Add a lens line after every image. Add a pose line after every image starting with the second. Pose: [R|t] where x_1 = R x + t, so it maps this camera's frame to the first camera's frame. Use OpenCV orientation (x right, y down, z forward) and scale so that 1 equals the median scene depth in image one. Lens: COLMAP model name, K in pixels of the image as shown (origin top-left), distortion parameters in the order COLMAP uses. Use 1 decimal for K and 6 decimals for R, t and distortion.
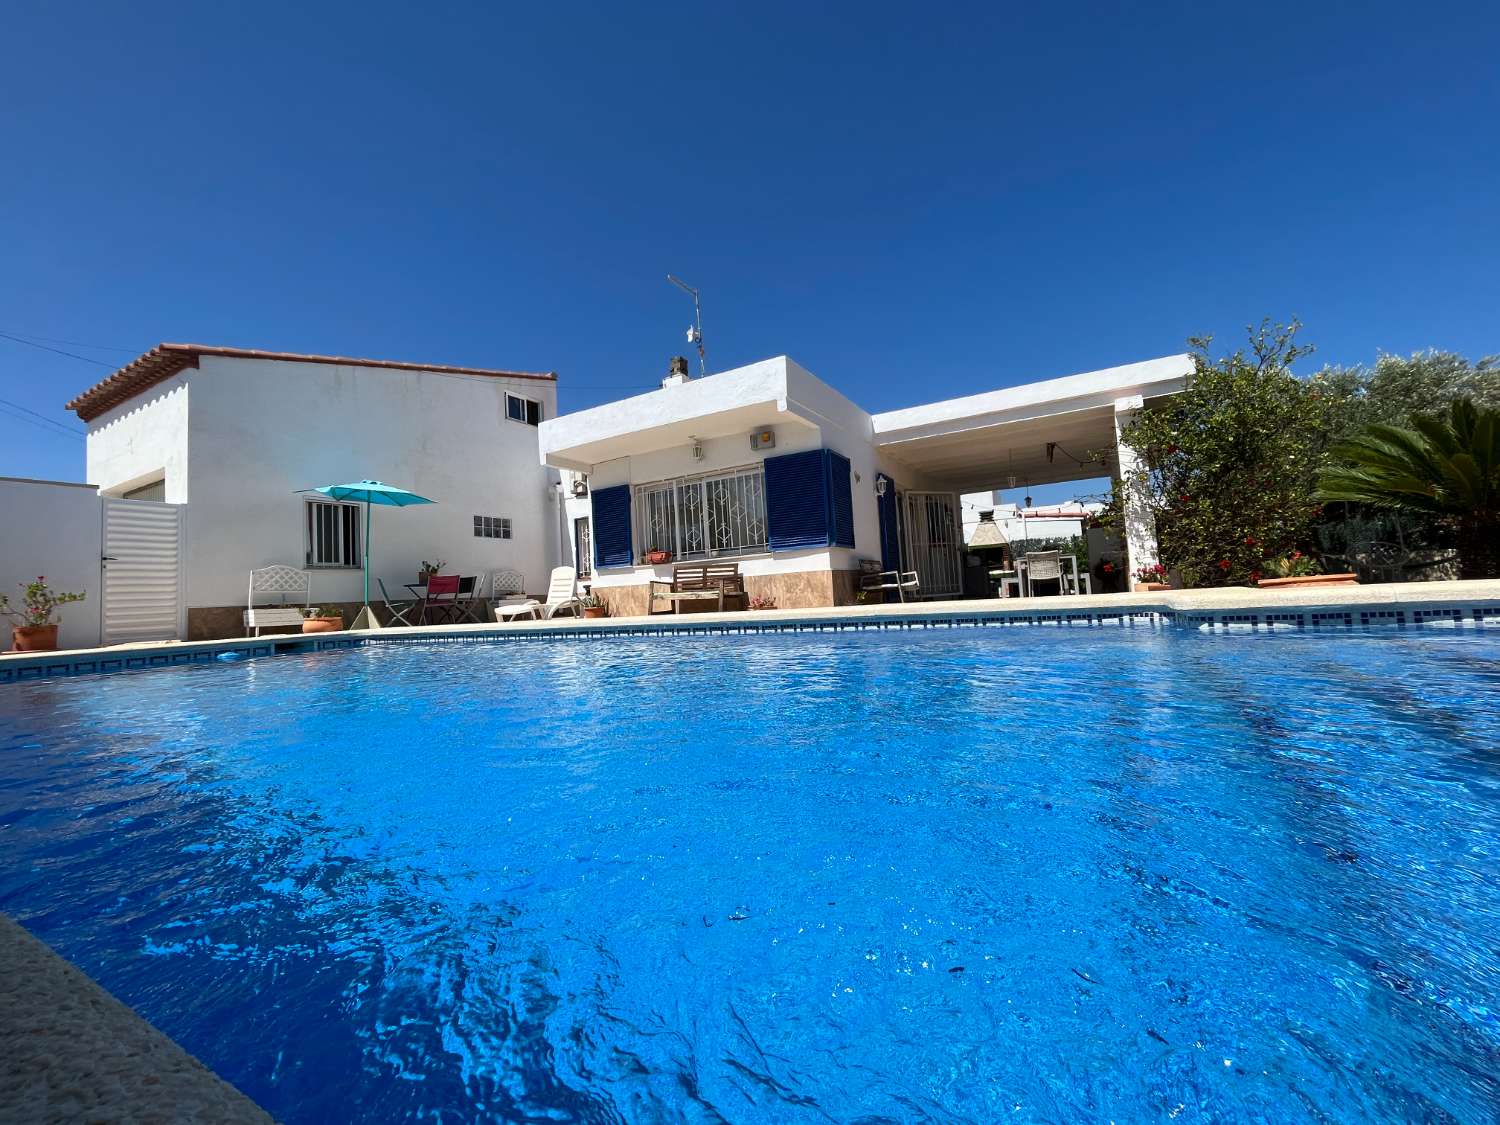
lens RADIAL K [[609.4, 0, 750.0], [0, 609.4, 562.5], [0, 0, 1]] dist [-0.004132, -0.000160]
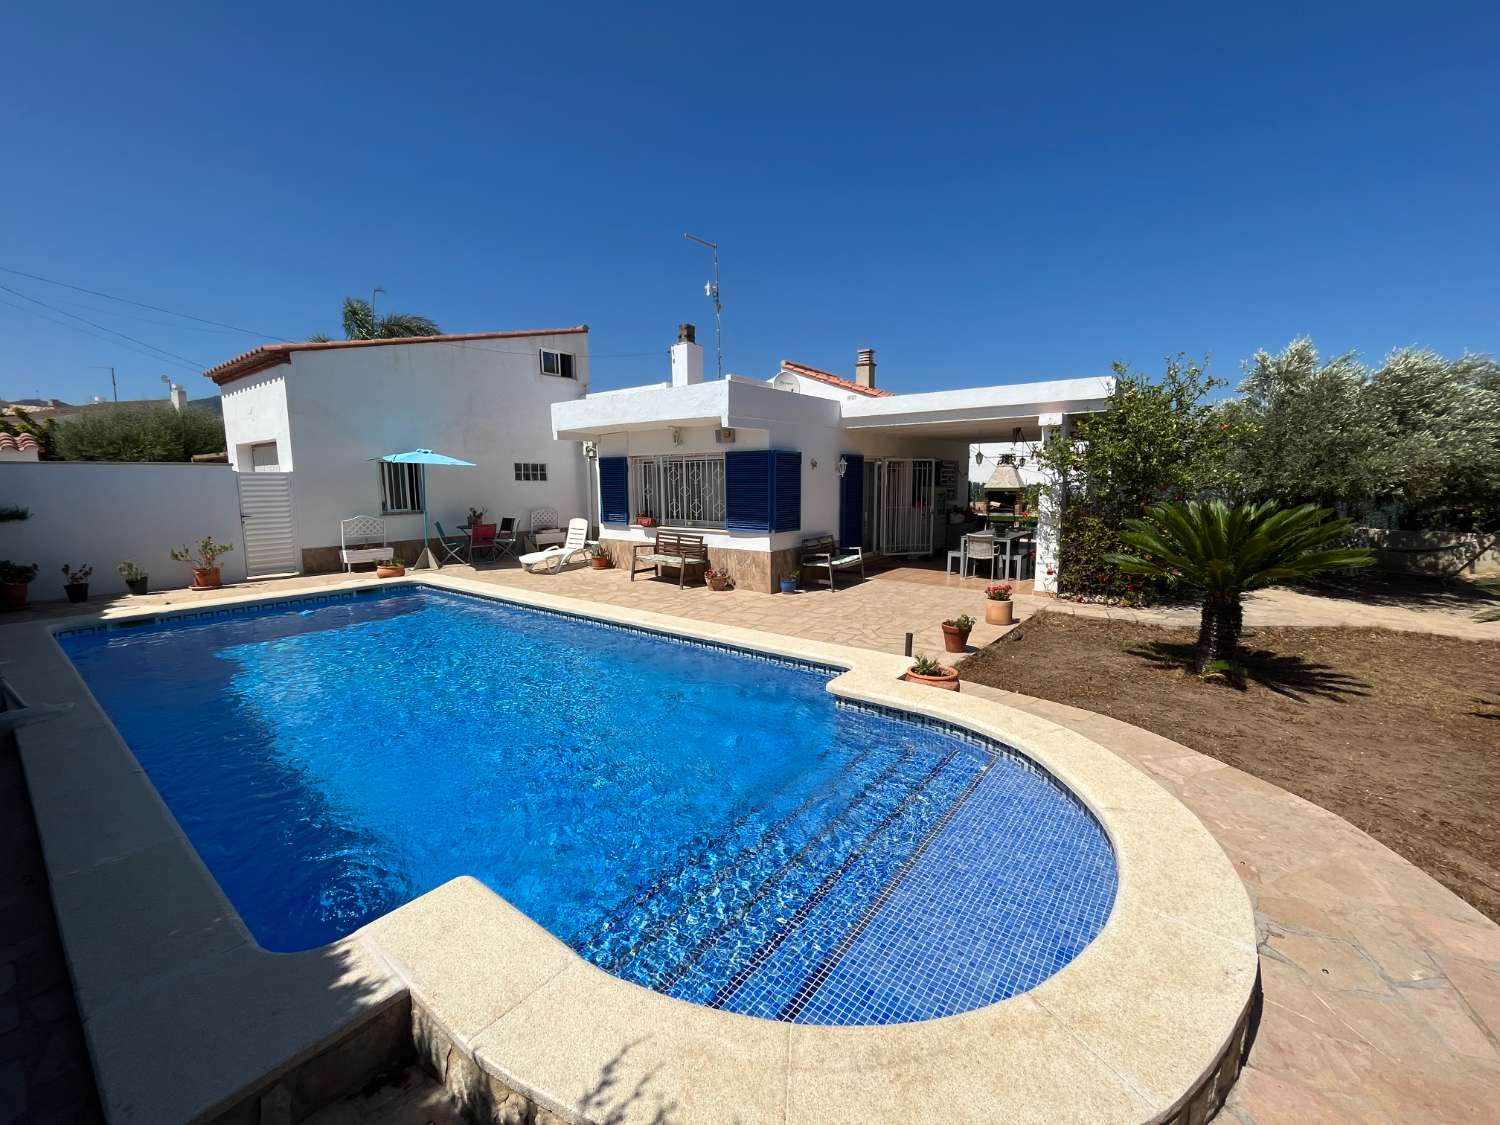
lens RADIAL K [[609.4, 0, 750.0], [0, 609.4, 562.5], [0, 0, 1]] dist [-0.004132, -0.000160]
pose [[0.989146, 0.069049, -0.129701, 0.215622], [-0.042659, 0.979636, 0.196197, -0.174969], [0.140606, -0.188535, 0.971949, -0.166156]]
